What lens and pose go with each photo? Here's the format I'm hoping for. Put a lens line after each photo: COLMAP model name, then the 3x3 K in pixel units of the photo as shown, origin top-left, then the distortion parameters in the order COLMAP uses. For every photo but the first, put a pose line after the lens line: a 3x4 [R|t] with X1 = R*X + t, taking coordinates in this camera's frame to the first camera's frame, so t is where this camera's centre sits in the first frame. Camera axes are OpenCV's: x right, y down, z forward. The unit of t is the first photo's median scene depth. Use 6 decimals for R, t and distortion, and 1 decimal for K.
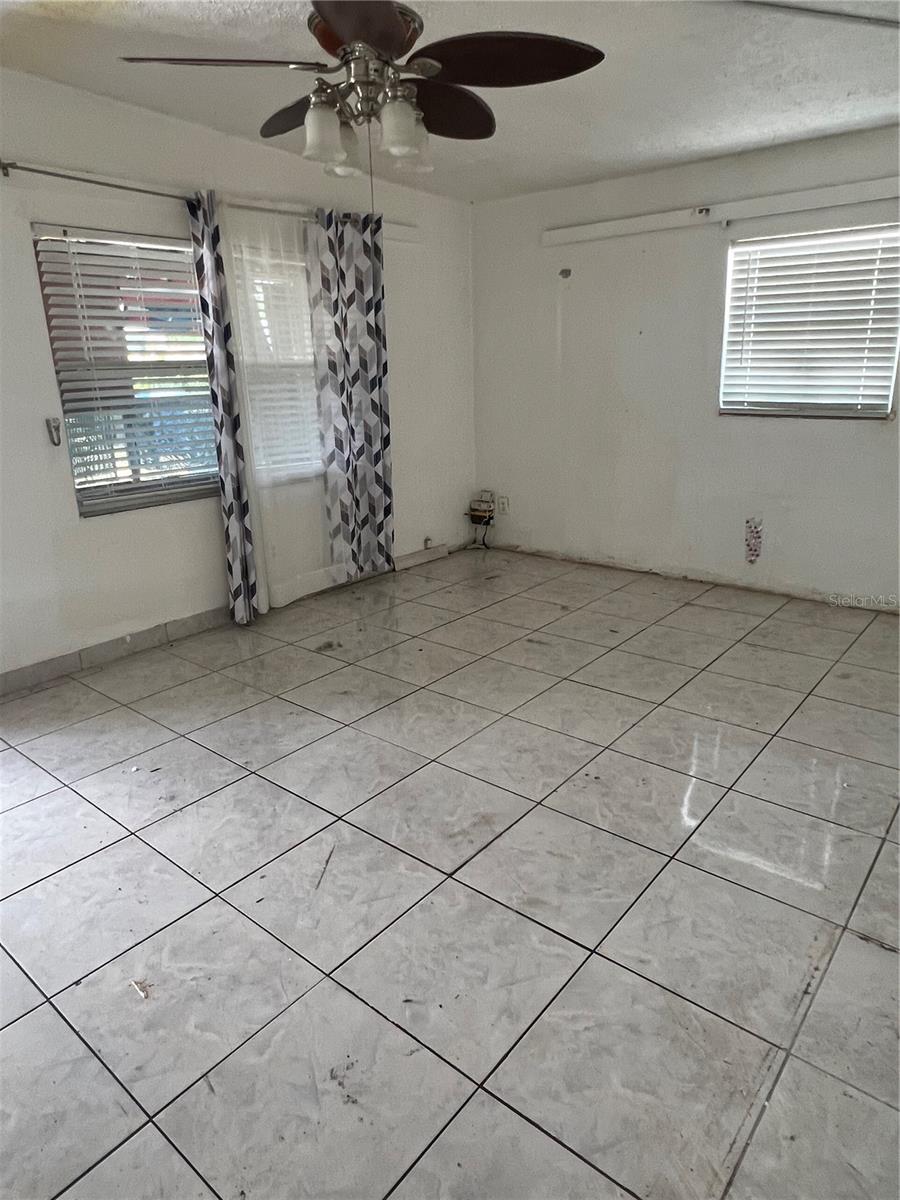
lens RADIAL K [[759.3, 0, 446.3], [0, 759.3, 589.9], [0, 0, 1]] dist [-0.001776, -0.001123]
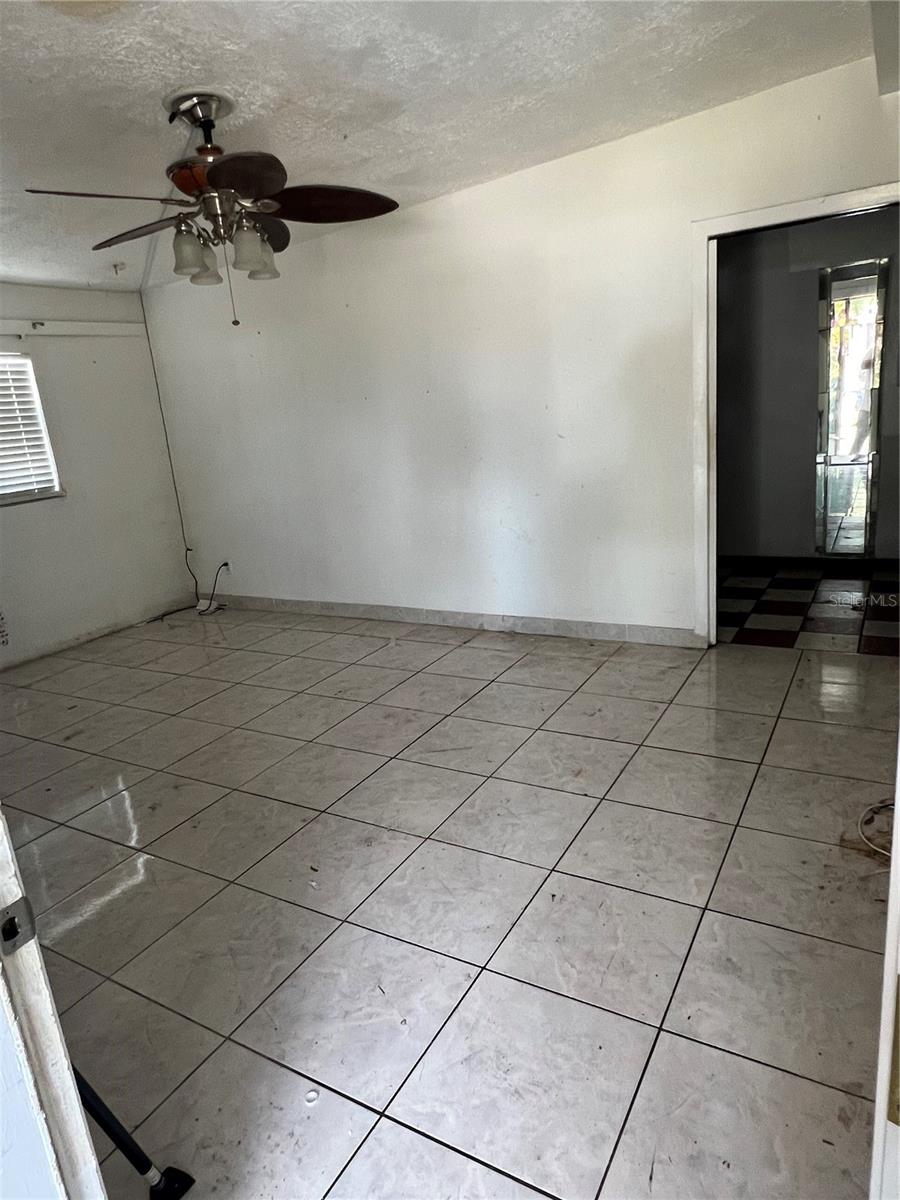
lens RADIAL K [[759.3, 0, 448.8], [0, 759.3, 601.0], [0, 0, 1]] dist [-0.001776, -0.001123]
pose [[-0.162917, -0.213174, 0.963335, -1.343478], [0.379513, 0.887719, 0.260623, -0.242575], [-0.910729, 0.408058, -0.063722, 0.872434]]
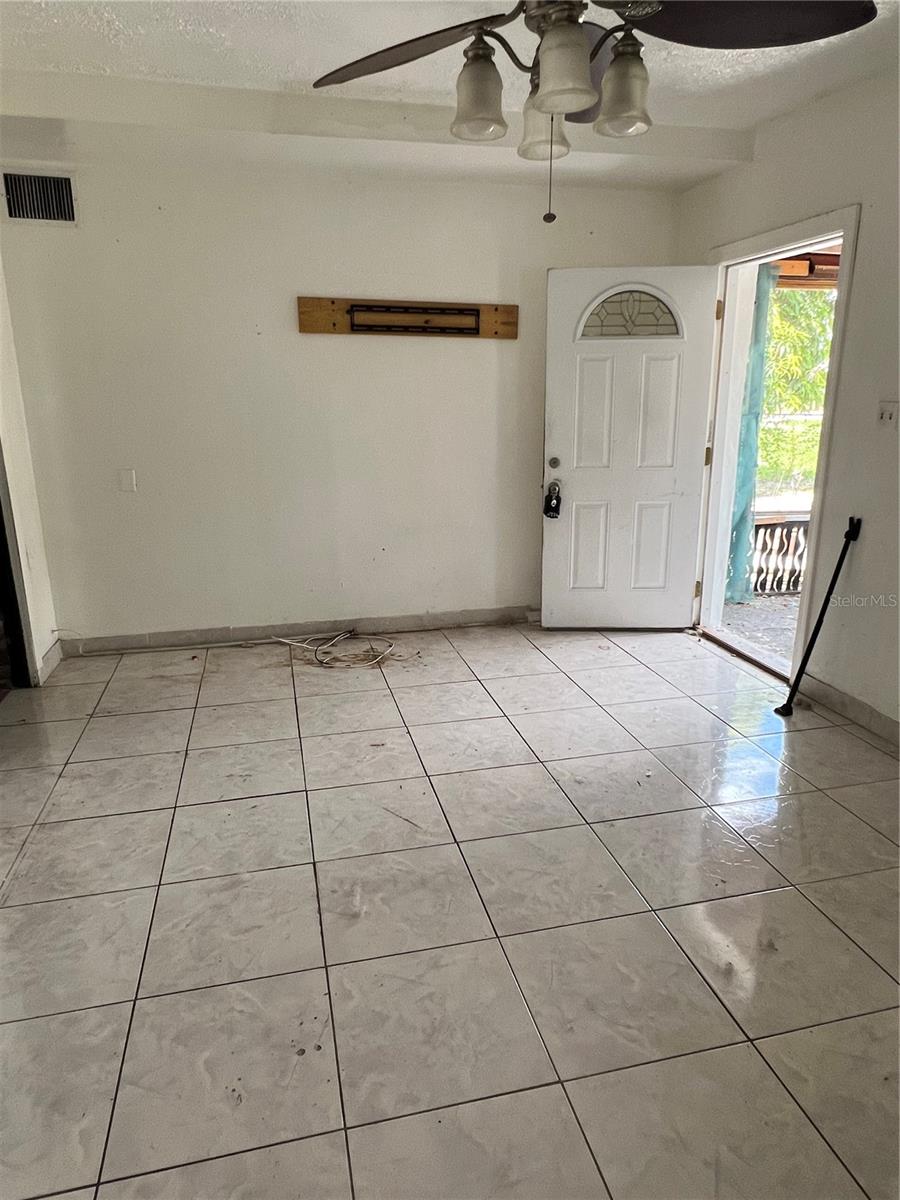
lens RADIAL K [[759.3, 0, 449.1], [0, 759.3, 596.6], [0, 0, 1]] dist [-0.001776, -0.001123]
pose [[-0.596914, 0.242446, -0.764796, 0.555757], [-0.213707, 0.870763, 0.442833, -0.428832], [0.773319, 0.427776, -0.467958, 1.308143]]
